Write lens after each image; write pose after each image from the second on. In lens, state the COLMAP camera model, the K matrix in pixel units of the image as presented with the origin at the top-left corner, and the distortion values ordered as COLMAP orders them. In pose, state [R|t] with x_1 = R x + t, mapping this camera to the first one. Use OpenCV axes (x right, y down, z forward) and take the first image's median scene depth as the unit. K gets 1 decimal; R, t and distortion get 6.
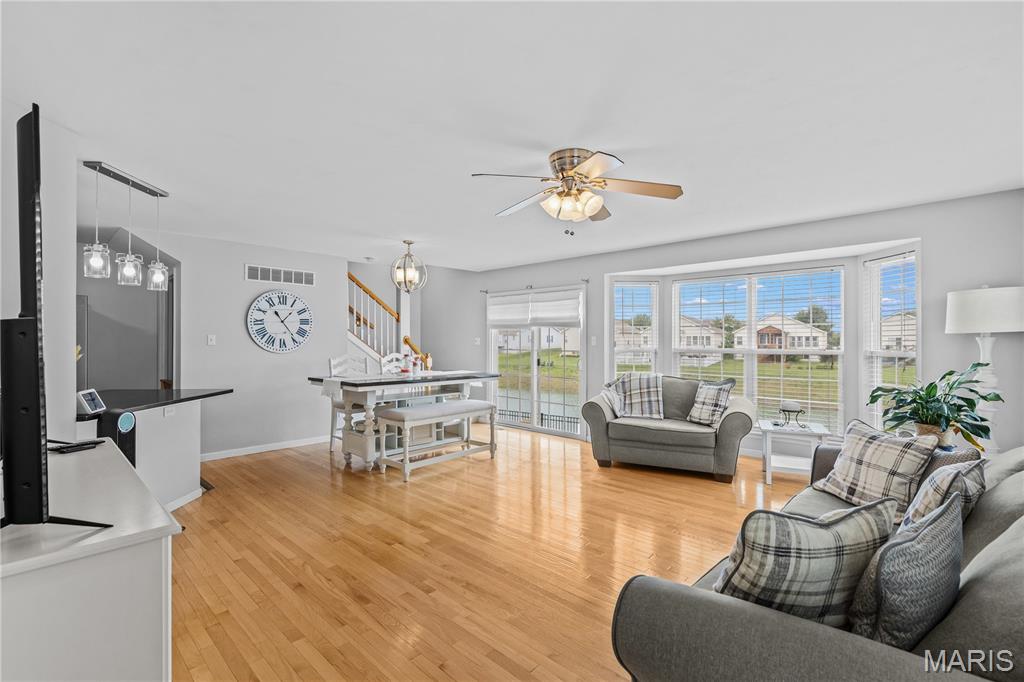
lens RADIAL K [[467.5, 0, 517.2], [0, 467.5, 335.8], [0, 0, 1]] dist [0.000804, -0.000208]
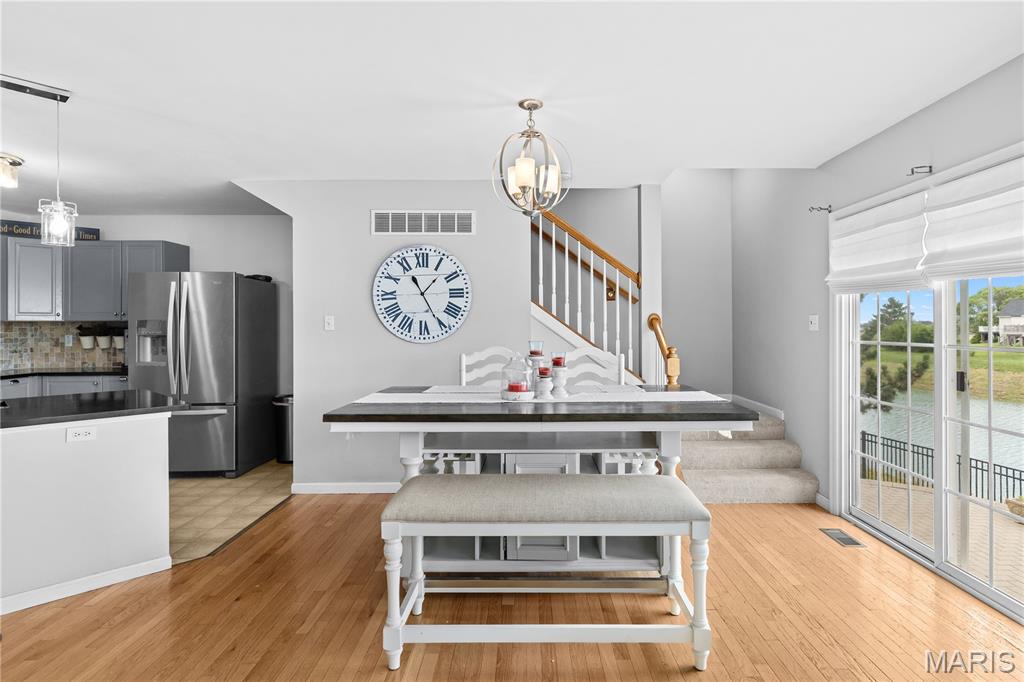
lens RADIAL K [[551.2, 0, 534.3], [0, 551.2, 321.9], [0, 0, 1]] dist [0.002502, -0.000245]
pose [[0.697285, -0.009657, -0.716729, 0.146246], [0.012465, 0.999921, -0.001347, 0.011010], [0.716685, -0.007995, 0.697351, 0.592037]]
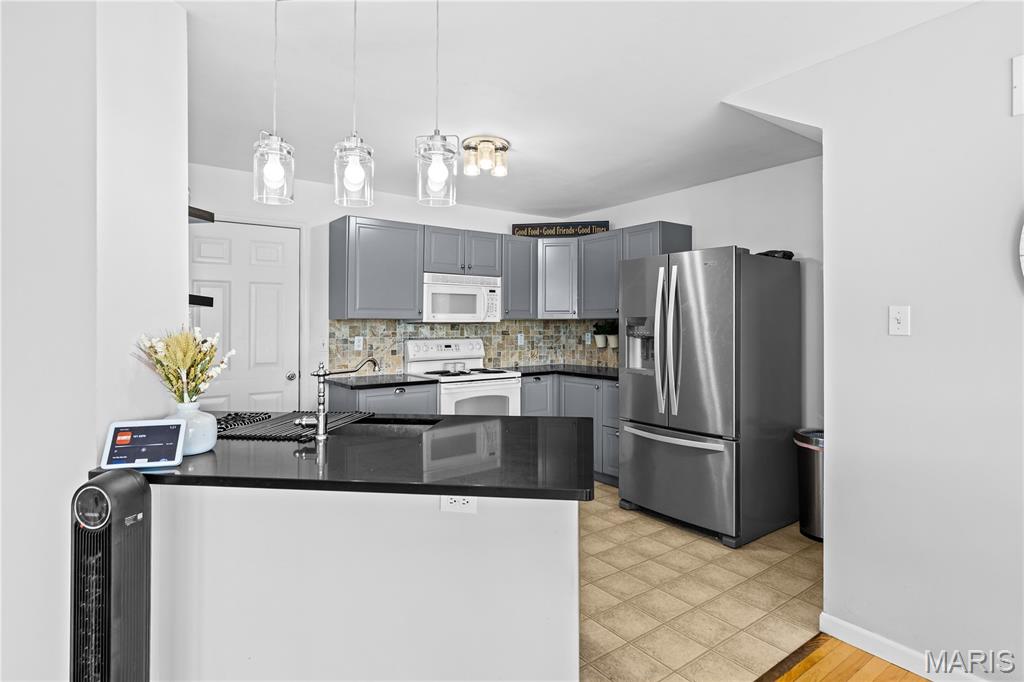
lens RADIAL K [[530.9, 0, 516.9], [0, 530.9, 328.1], [0, 0, 1]] dist [-0.004046, 0.000279]
pose [[-0.174909, 0.006115, -0.984566, -0.191223], [0.013933, 0.999896, 0.003735, 0.008792], [0.984486, -0.013064, -0.174976, 0.723882]]
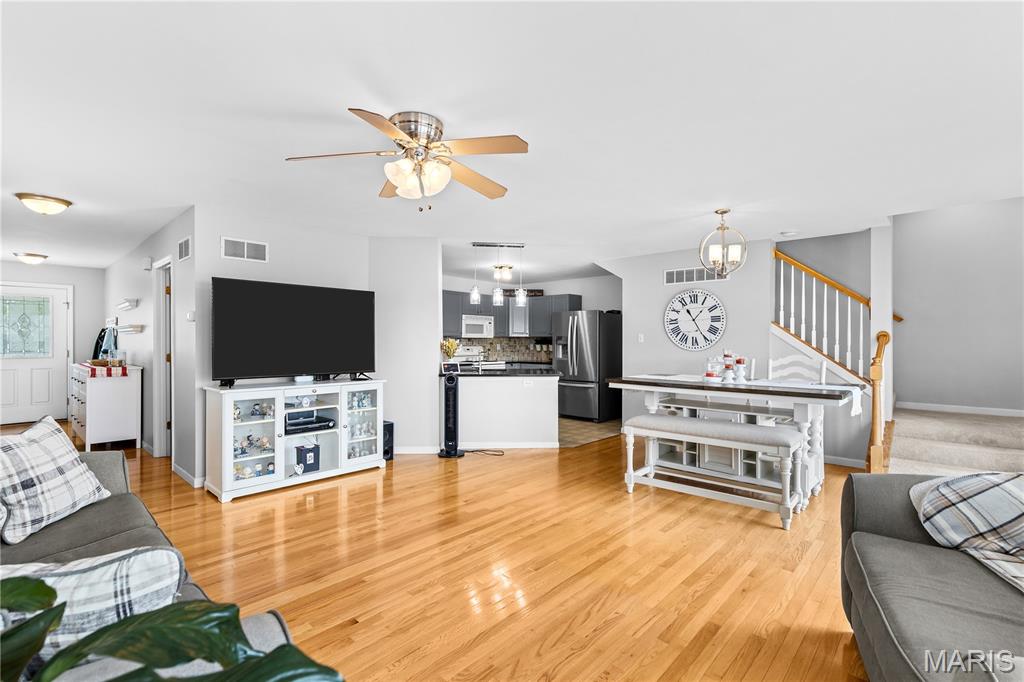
lens RADIAL K [[467.5, 0, 522.6], [0, 467.5, 336.1], [0, 0, 1]] dist [0.000804, -0.000208]
pose [[0.026860, -0.012340, -0.999563, 0.515266], [0.006320, 0.999906, -0.012175, 0.015222], [0.999619, -0.005991, 0.026936, 0.606977]]
